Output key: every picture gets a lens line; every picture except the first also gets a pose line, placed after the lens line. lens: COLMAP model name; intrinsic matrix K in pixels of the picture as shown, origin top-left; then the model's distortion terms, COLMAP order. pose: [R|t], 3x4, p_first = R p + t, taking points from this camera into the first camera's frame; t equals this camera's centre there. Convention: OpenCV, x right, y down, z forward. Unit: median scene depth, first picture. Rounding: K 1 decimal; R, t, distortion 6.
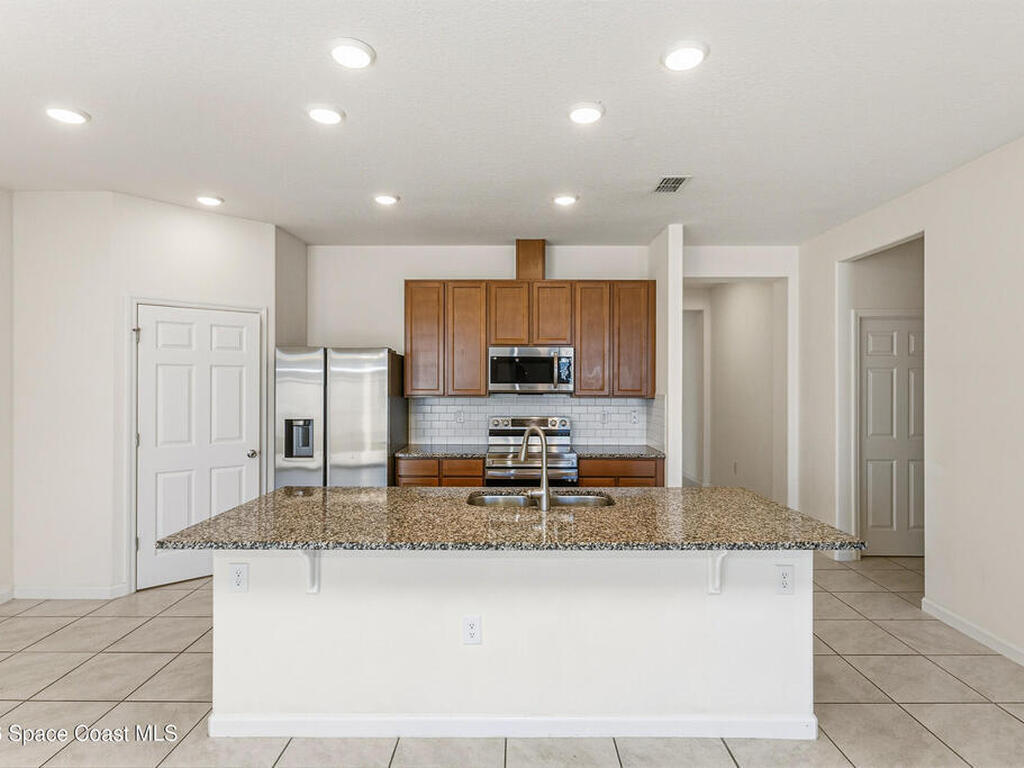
lens RADIAL K [[545.4, 0, 516.9], [0, 545.4, 382.2], [0, 0, 1]] dist [-0.001827, 0.001085]
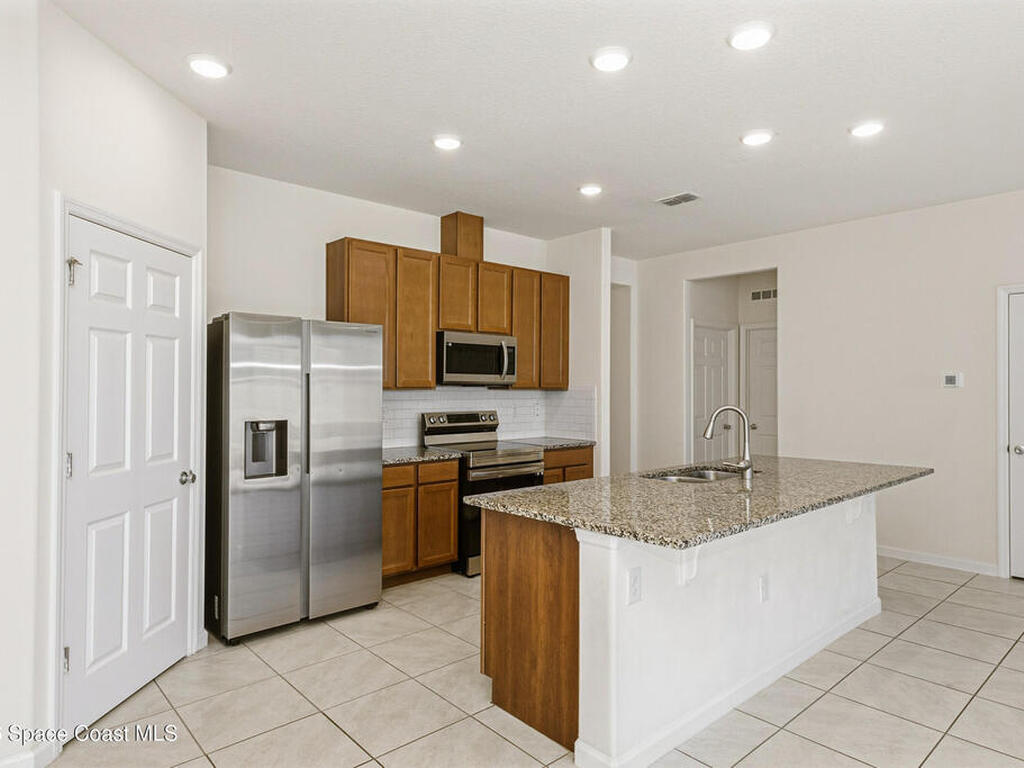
lens RADIAL K [[624.2, 0, 512.0], [0, 624.2, 384.0], [0, 0, 1]] dist [0.006537, 0.000934]
pose [[0.743305, 0.002683, 0.668947, -0.635107], [-0.000532, 0.999994, -0.003419, 0.022482], [-0.668952, 0.002185, 0.743302, 0.194564]]
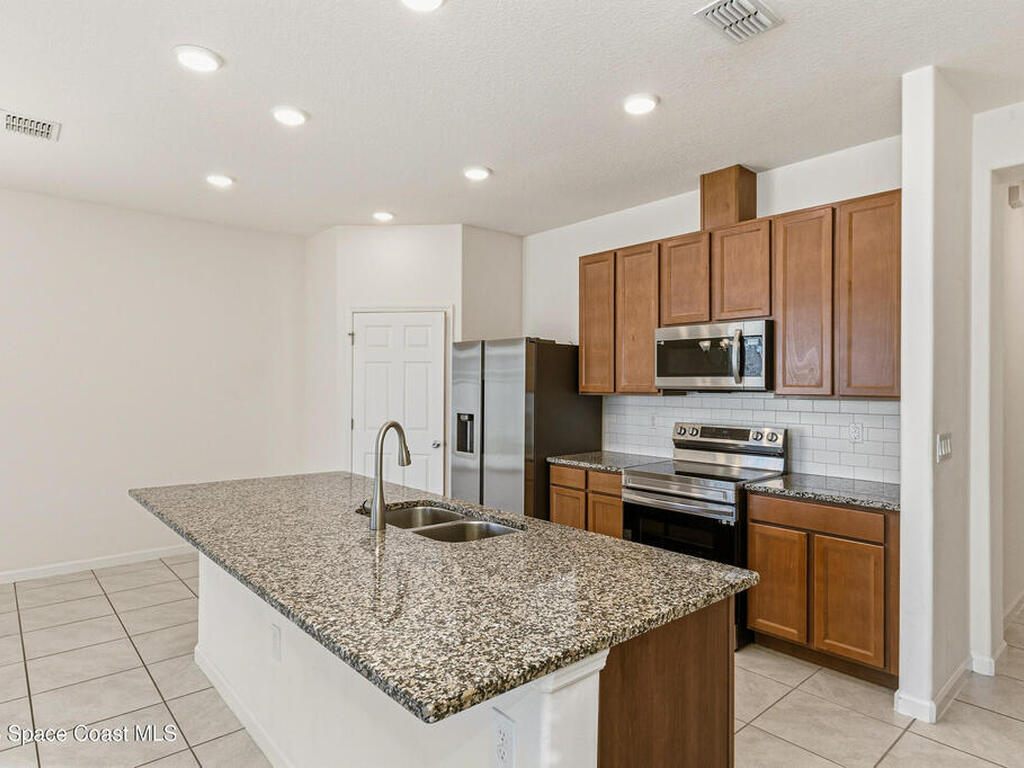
lens RADIAL K [[601.7, 0, 512.0], [0, 601.7, 384.0], [0, 0, 1]] dist [-0.000544, -0.000549]
pose [[0.661801, 0.000111, -0.749679, 0.441111], [-0.001391, 0.999998, -0.001080, 0.013125], [0.749678, 0.001758, 0.661800, 0.305069]]
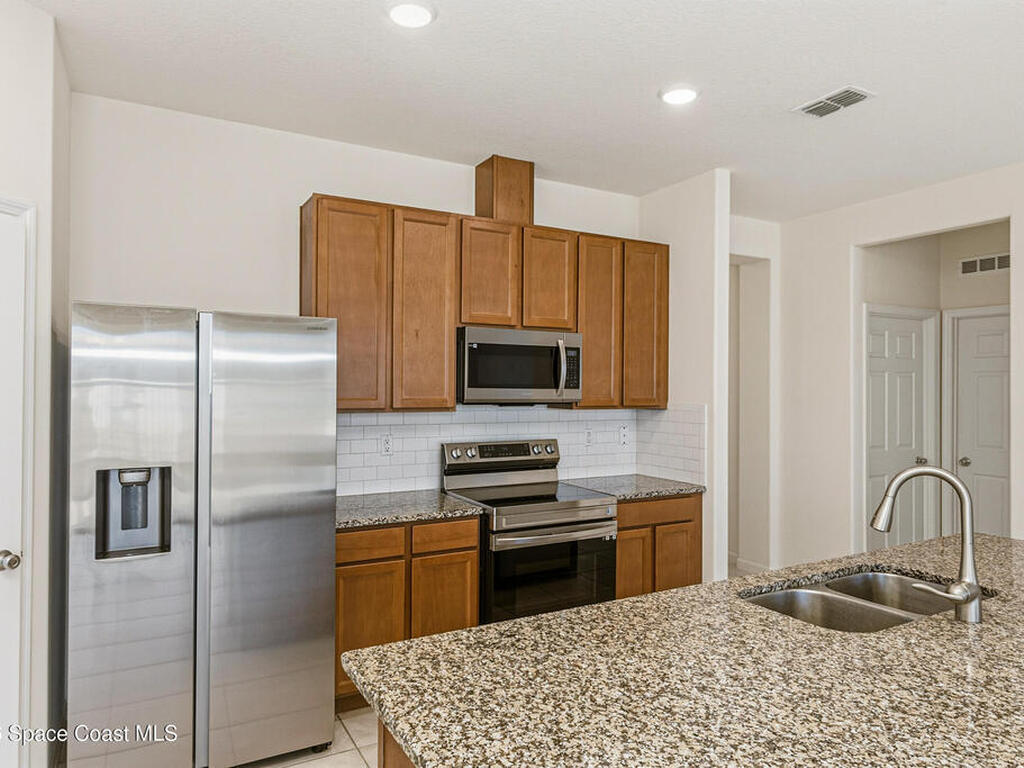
lens RADIAL K [[665.9, 0, 512.0], [0, 665.9, 384.0], [0, 0, 1]] dist [0.001007, -0.000256]
pose [[0.870204, 0.005408, 0.492663, -0.365875], [-0.003984, 0.999984, -0.003941, 0.000610], [-0.492676, 0.001467, 0.870211, 0.345843]]
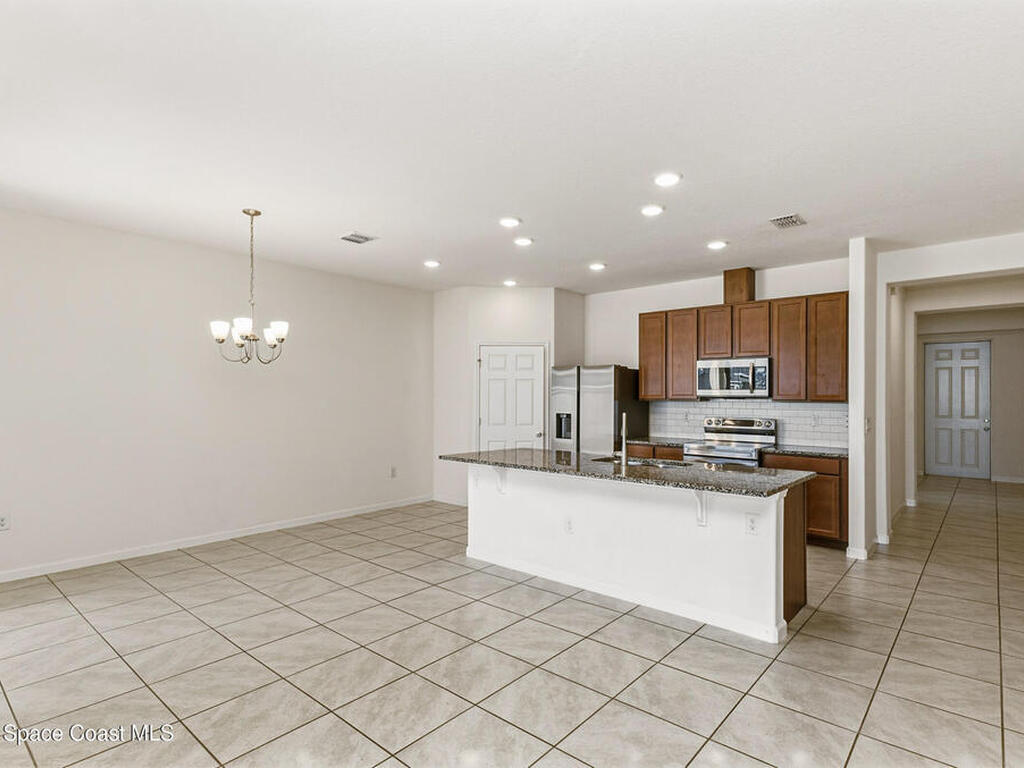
lens RADIAL K [[542.1, 0, 517.2], [0, 542.1, 392.4], [0, 0, 1]] dist [0.003214, 0.000673]
pose [[0.756098, -0.002831, -0.654453, 0.455165], [-0.000664, 0.999987, -0.005092, 0.015104], [0.654458, 0.004285, 0.756086, -0.216558]]
